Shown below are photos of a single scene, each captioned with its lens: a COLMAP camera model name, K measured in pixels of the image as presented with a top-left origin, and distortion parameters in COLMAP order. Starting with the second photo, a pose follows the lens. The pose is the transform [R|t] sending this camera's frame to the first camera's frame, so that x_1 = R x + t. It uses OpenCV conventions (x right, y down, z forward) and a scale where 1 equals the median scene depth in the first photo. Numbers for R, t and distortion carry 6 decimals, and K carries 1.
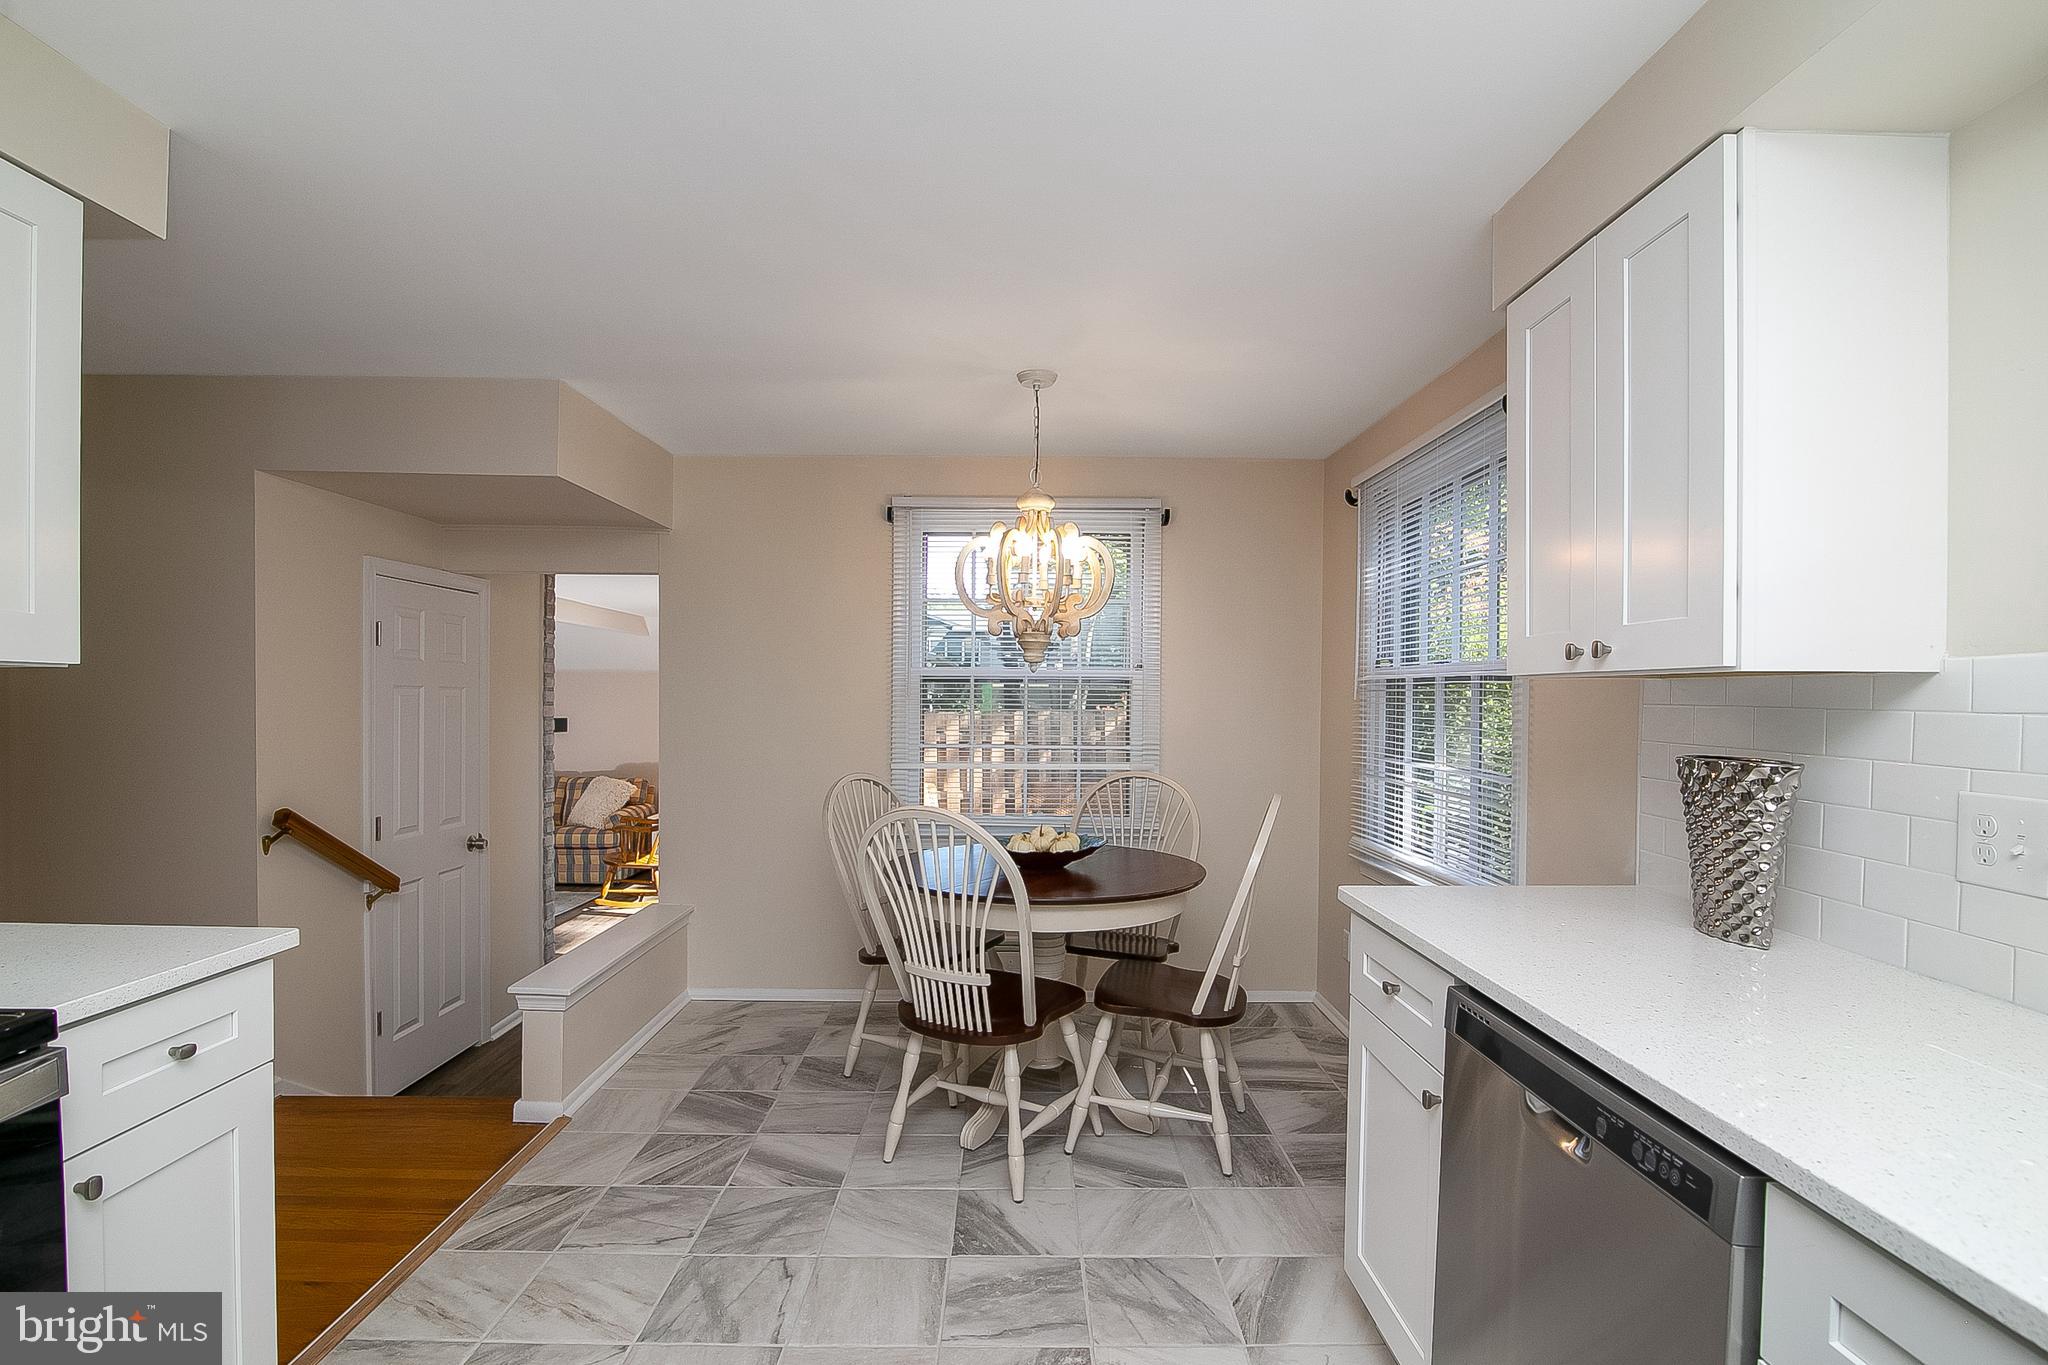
lens RADIAL K [[970.9, 0, 998.7], [0, 970.9, 705.0], [0, 0, 1]] dist [-0.017925, 0.000433]
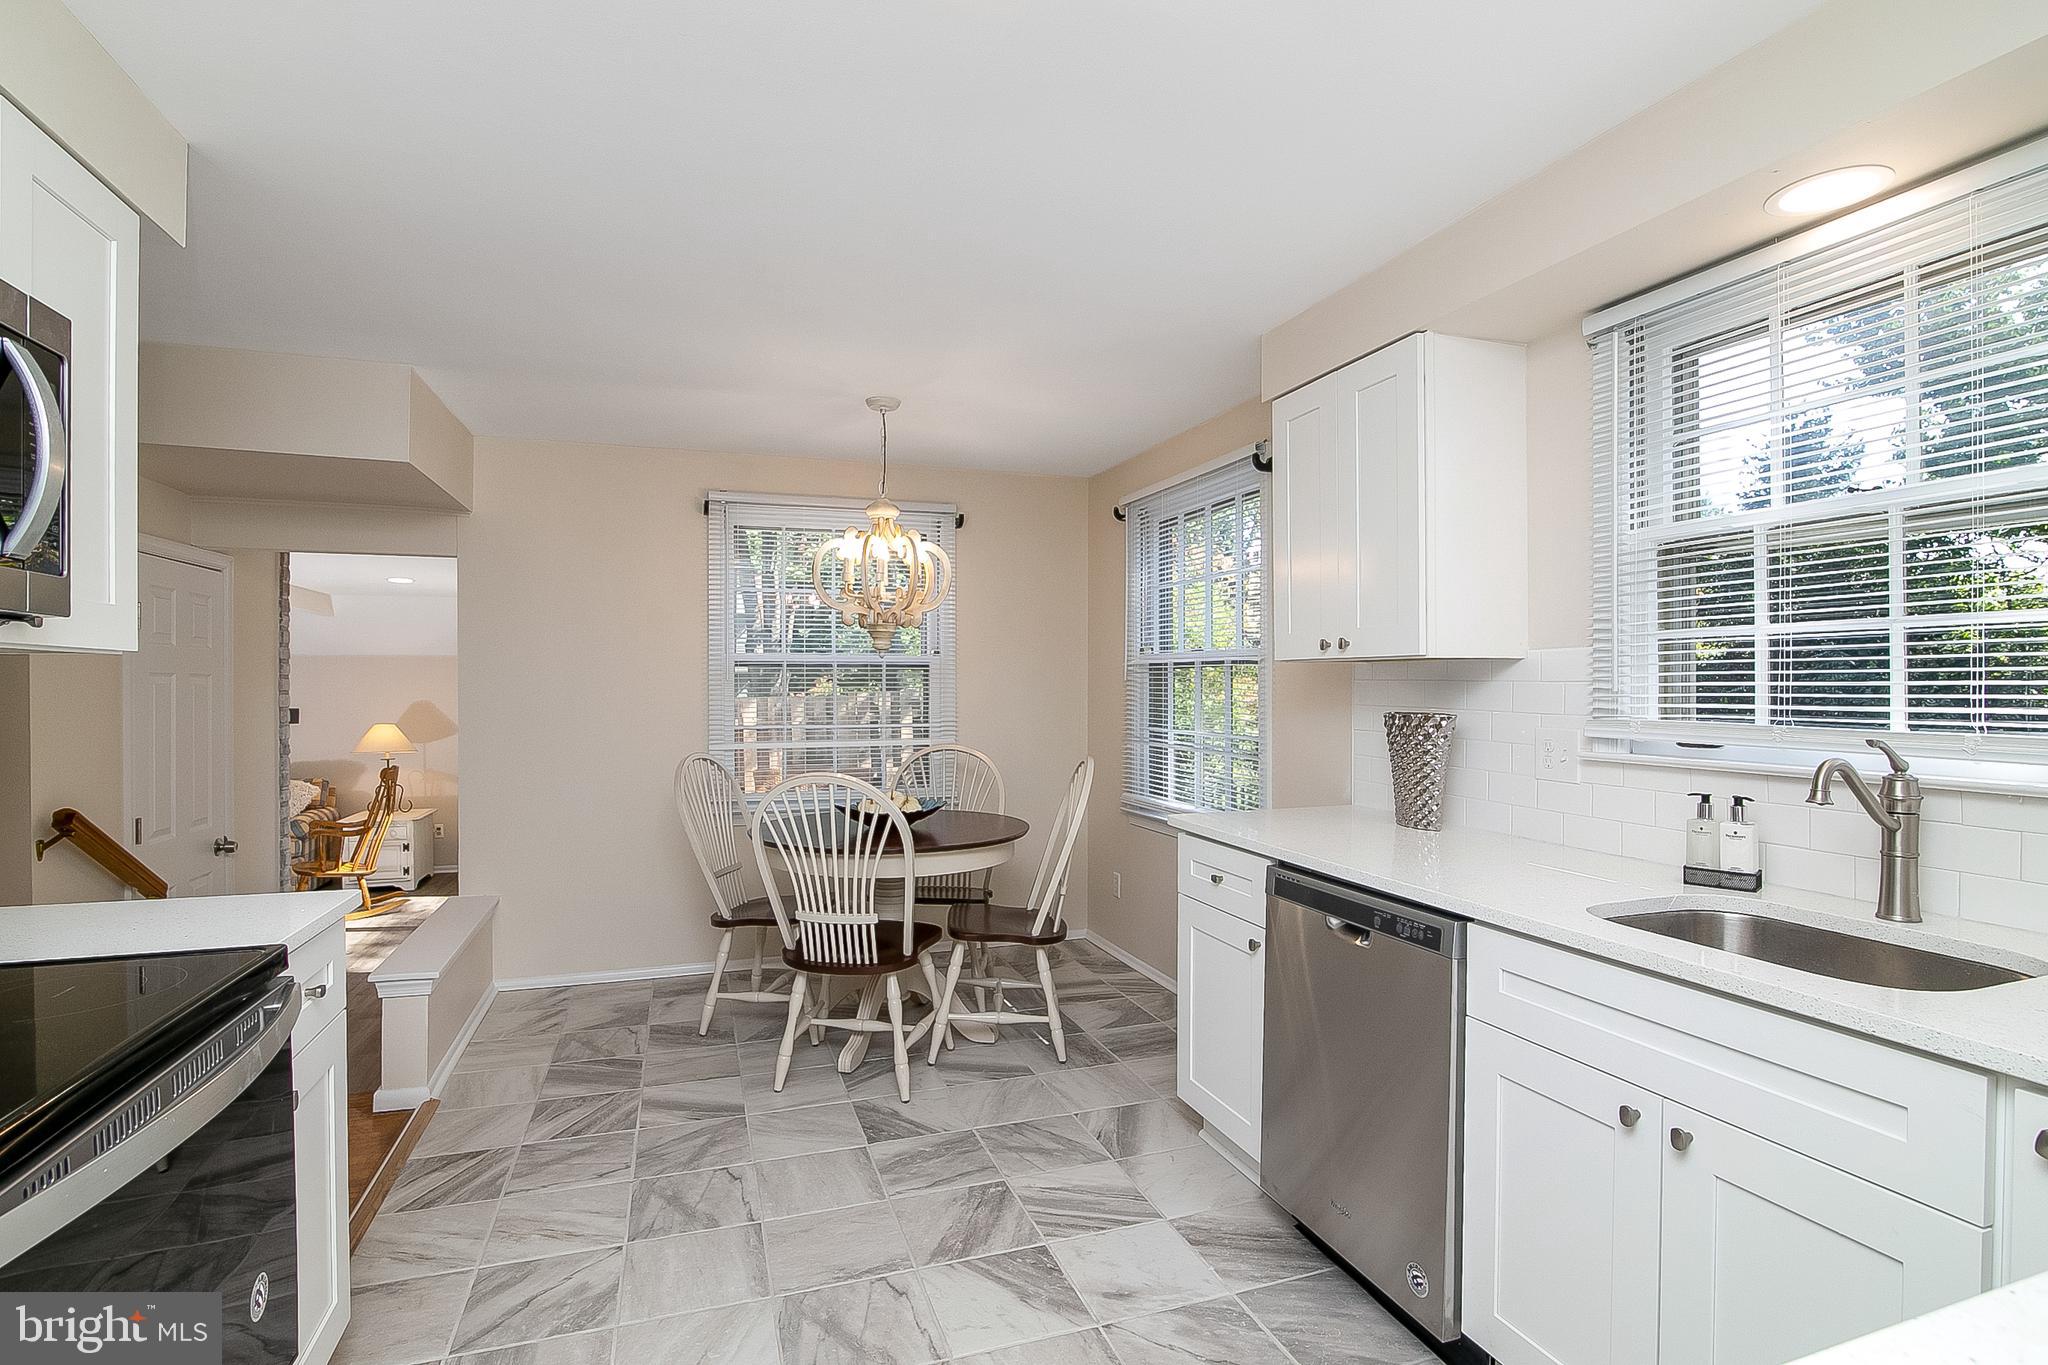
lens RADIAL K [[970.9, 0, 1027.7], [0, 970.9, 679.3], [0, 0, 1]] dist [-0.017925, 0.000433]
pose [[0.948518, -0.007839, 0.316626, -0.193392], [0.011239, 0.999897, -0.008913, 0.004261], [-0.316523, 0.012013, 0.948509, -0.170727]]
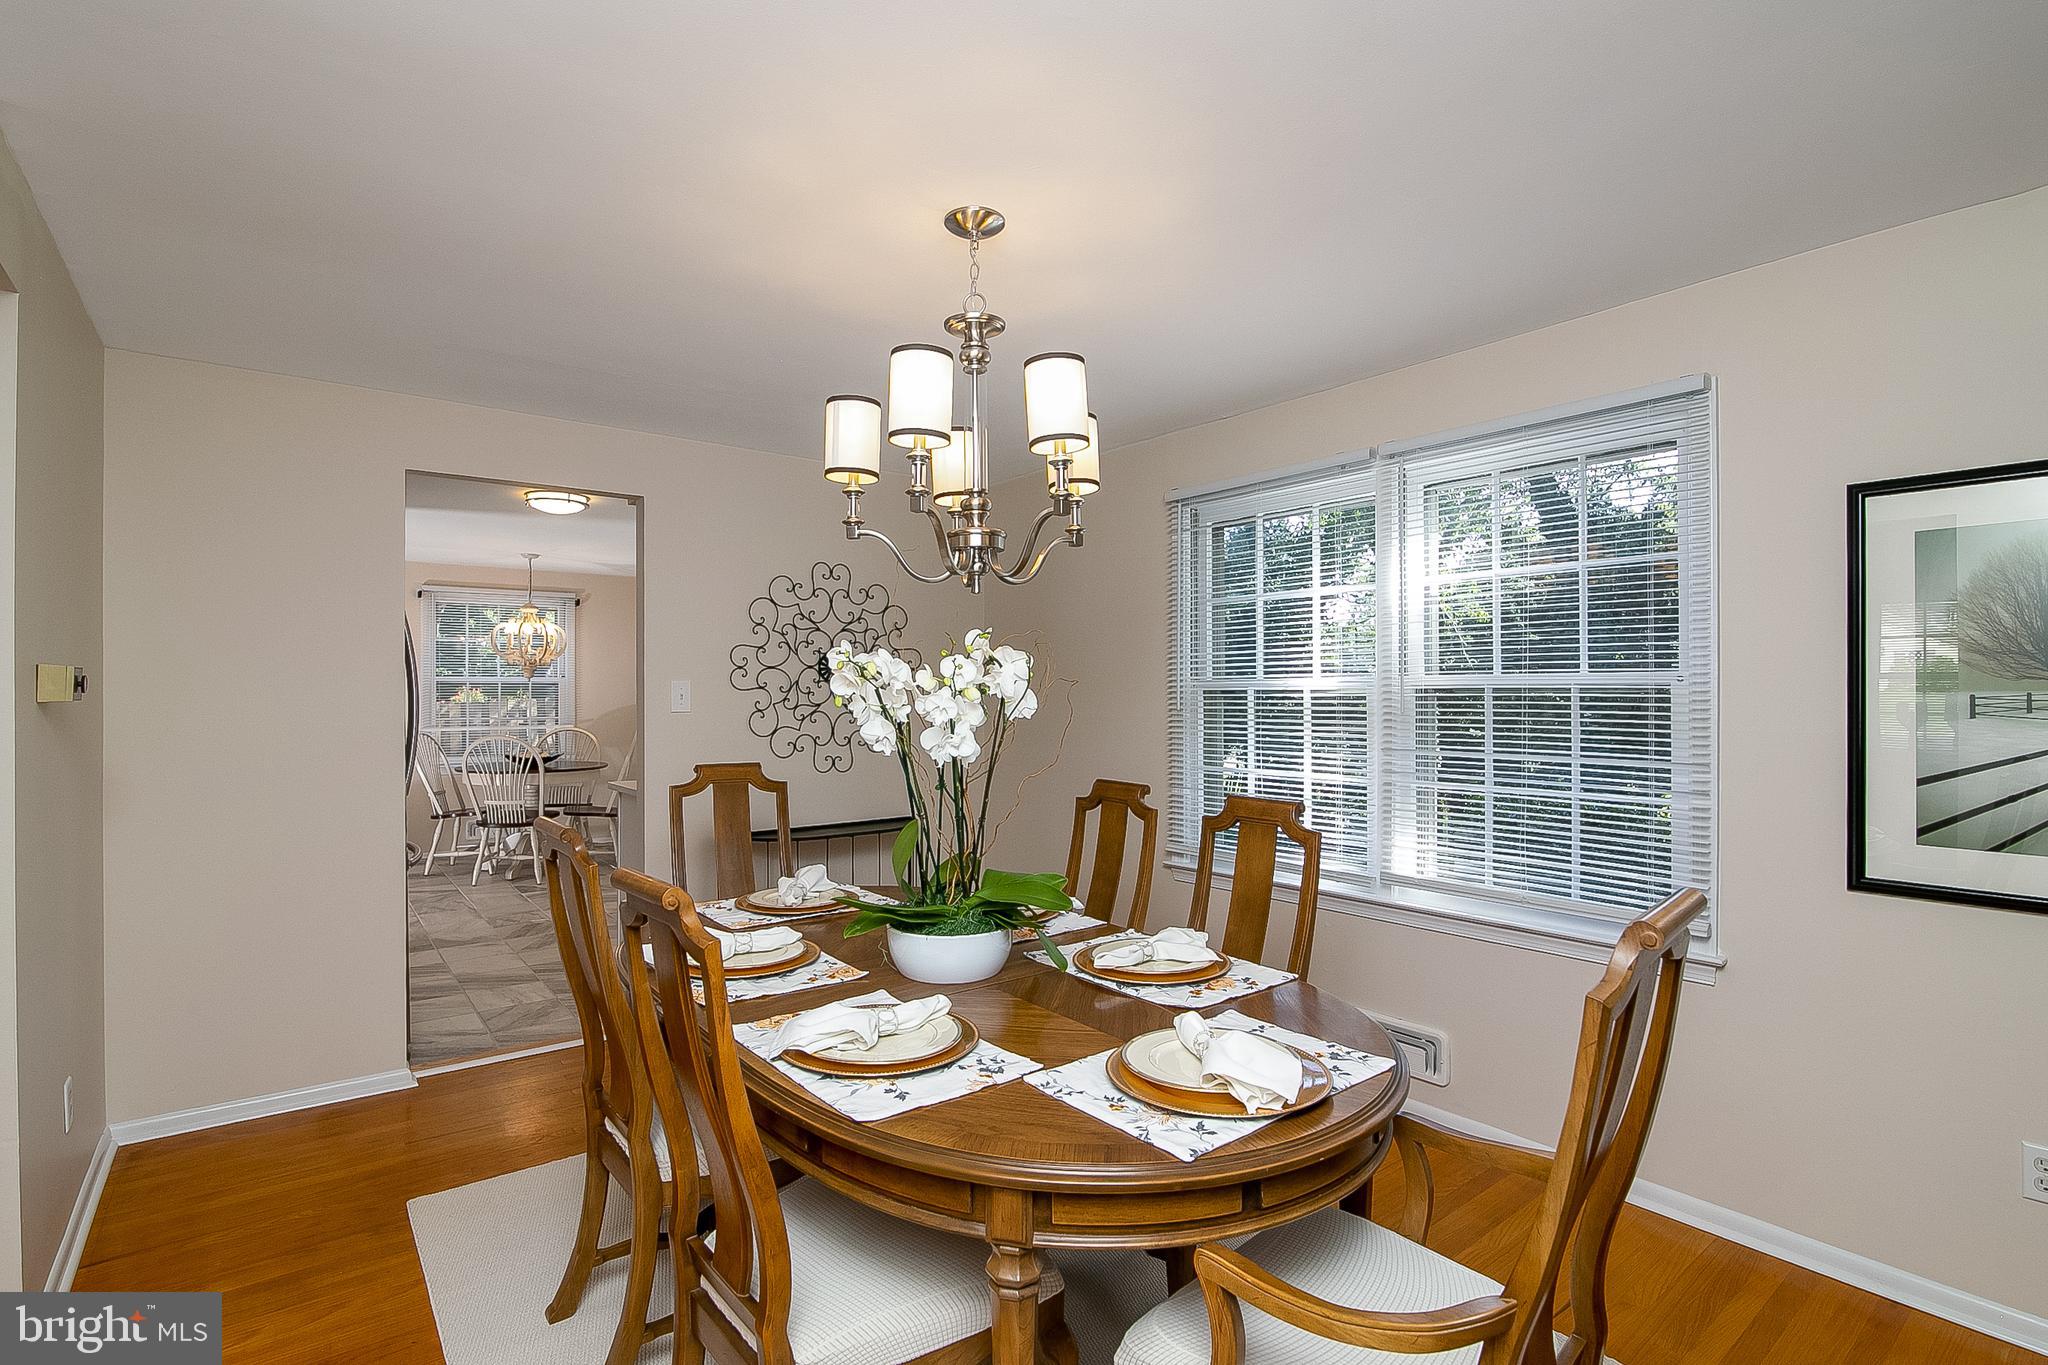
lens RADIAL K [[970.9, 0, 1031.0], [0, 970.9, 683.6], [0, 0, 1]] dist [-0.017925, 0.000433]
pose [[0.795311, -0.006430, 0.606167, -0.464882], [0.013105, 0.999892, -0.006588, 0.002268], [-0.606059, 0.013184, 0.795310, -1.747833]]
